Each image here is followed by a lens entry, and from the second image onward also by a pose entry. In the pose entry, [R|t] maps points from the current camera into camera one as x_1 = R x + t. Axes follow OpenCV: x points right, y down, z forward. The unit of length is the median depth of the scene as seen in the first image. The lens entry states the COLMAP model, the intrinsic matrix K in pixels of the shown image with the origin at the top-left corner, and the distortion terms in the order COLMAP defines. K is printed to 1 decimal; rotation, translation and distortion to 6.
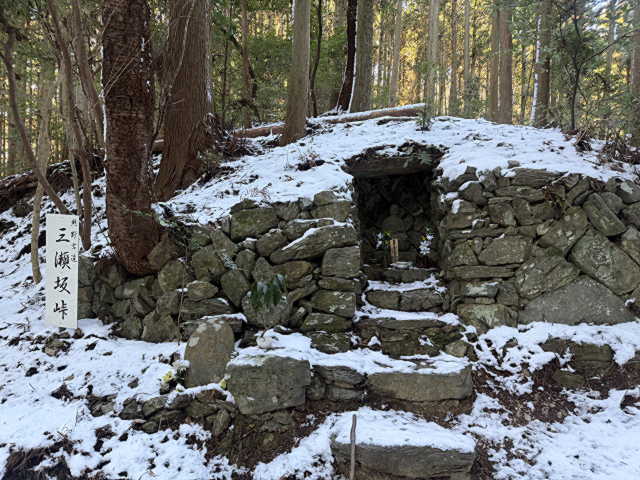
lens RADIAL K [[446.7, 0, 321.5], [0, 446.7, 242.5], [0, 0, 1]] dist [0.007648, -0.005081]
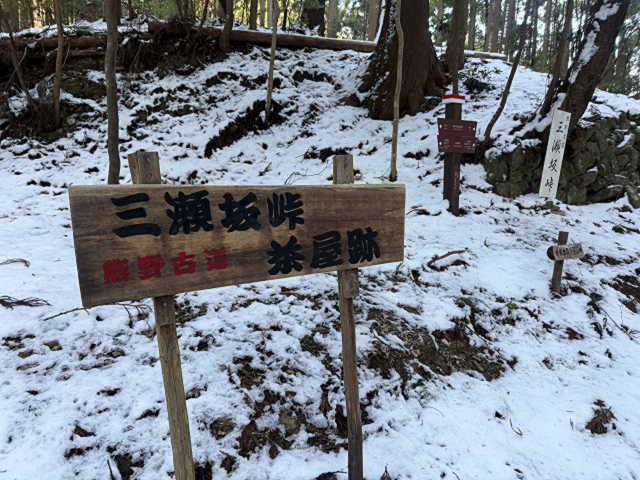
lens RADIAL K [[446.7, 0, 321.5], [0, 446.7, 242.5], [0, 0, 1]] dist [0.007648, -0.005081]
pose [[0.752527, -0.086835, 0.652811, -1.992732], [-0.013698, 0.988991, 0.147343, 0.136245], [-0.658419, -0.119822, 0.743053, 0.437631]]
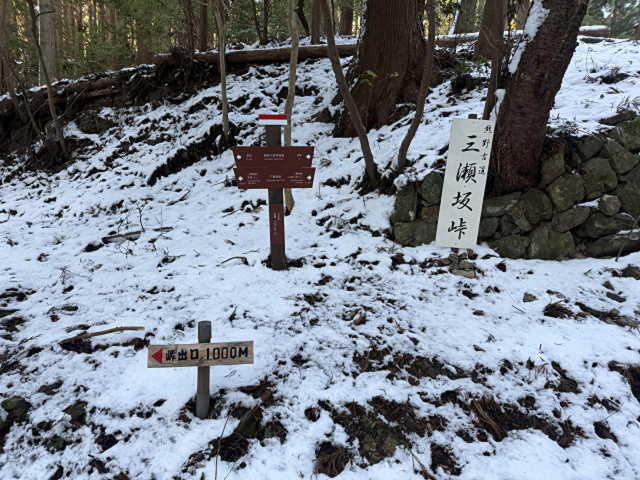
lens RADIAL K [[446.7, 0, 321.5], [0, 446.7, 242.5], [0, 0, 1]] dist [0.007648, -0.005081]
pose [[0.972073, -0.031304, 0.232581, -1.064571], [-0.002572, 0.989583, 0.143943, 0.049499], [-0.234664, -0.140521, 0.961866, 0.198771]]
